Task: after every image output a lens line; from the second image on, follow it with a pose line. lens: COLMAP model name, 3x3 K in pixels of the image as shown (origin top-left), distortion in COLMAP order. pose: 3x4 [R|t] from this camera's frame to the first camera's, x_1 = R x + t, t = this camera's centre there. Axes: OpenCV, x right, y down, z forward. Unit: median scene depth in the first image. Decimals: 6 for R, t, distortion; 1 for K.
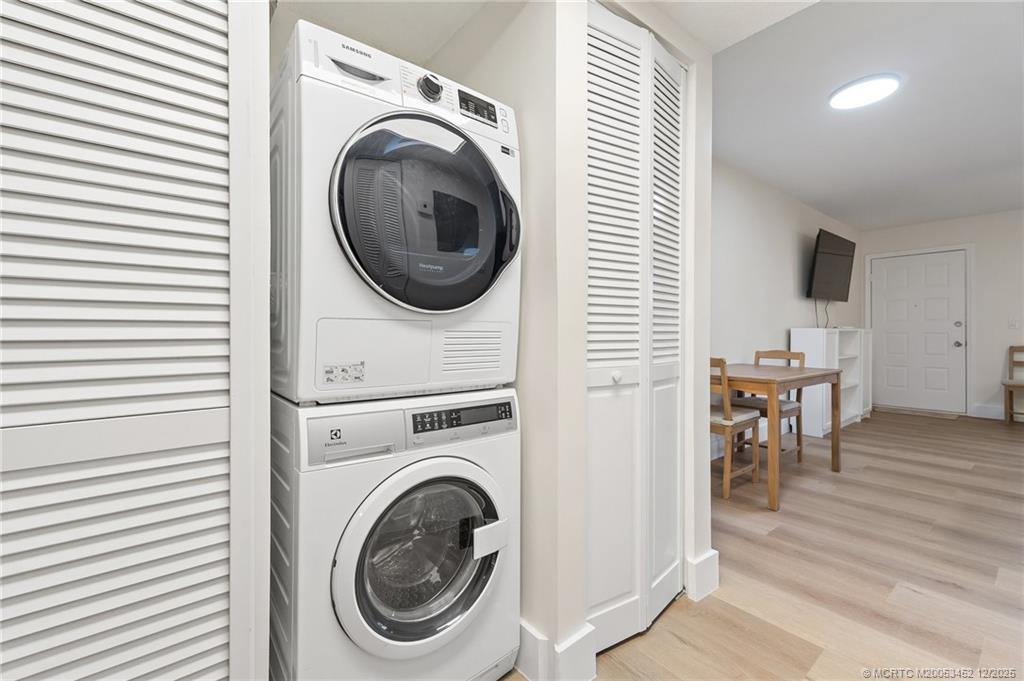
lens RADIAL K [[453.4, 0, 518.7], [0, 453.4, 337.5], [0, 0, 1]] dist [0.006374, -0.000104]
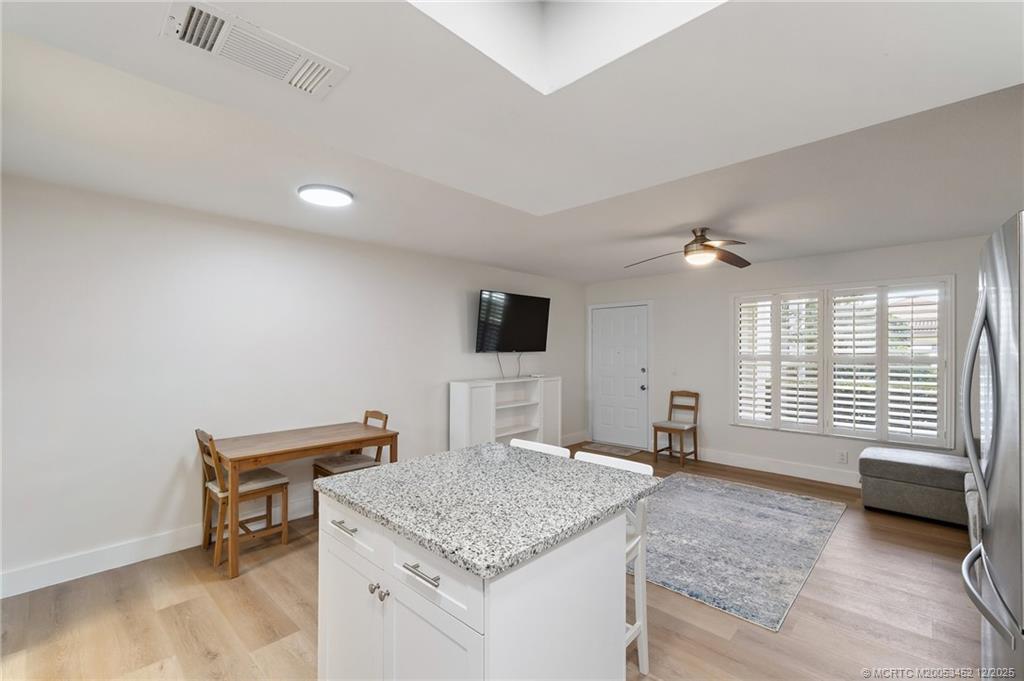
lens RADIAL K [[445.1, 0, 517.9], [0, 445.1, 365.8], [0, 0, 1]] dist [0.001531, 0.000204]
pose [[0.993003, -0.008077, 0.117812, 0.557057], [0.005111, 0.999663, 0.025461, -0.074942], [-0.117978, -0.024681, 0.992709, -0.066429]]
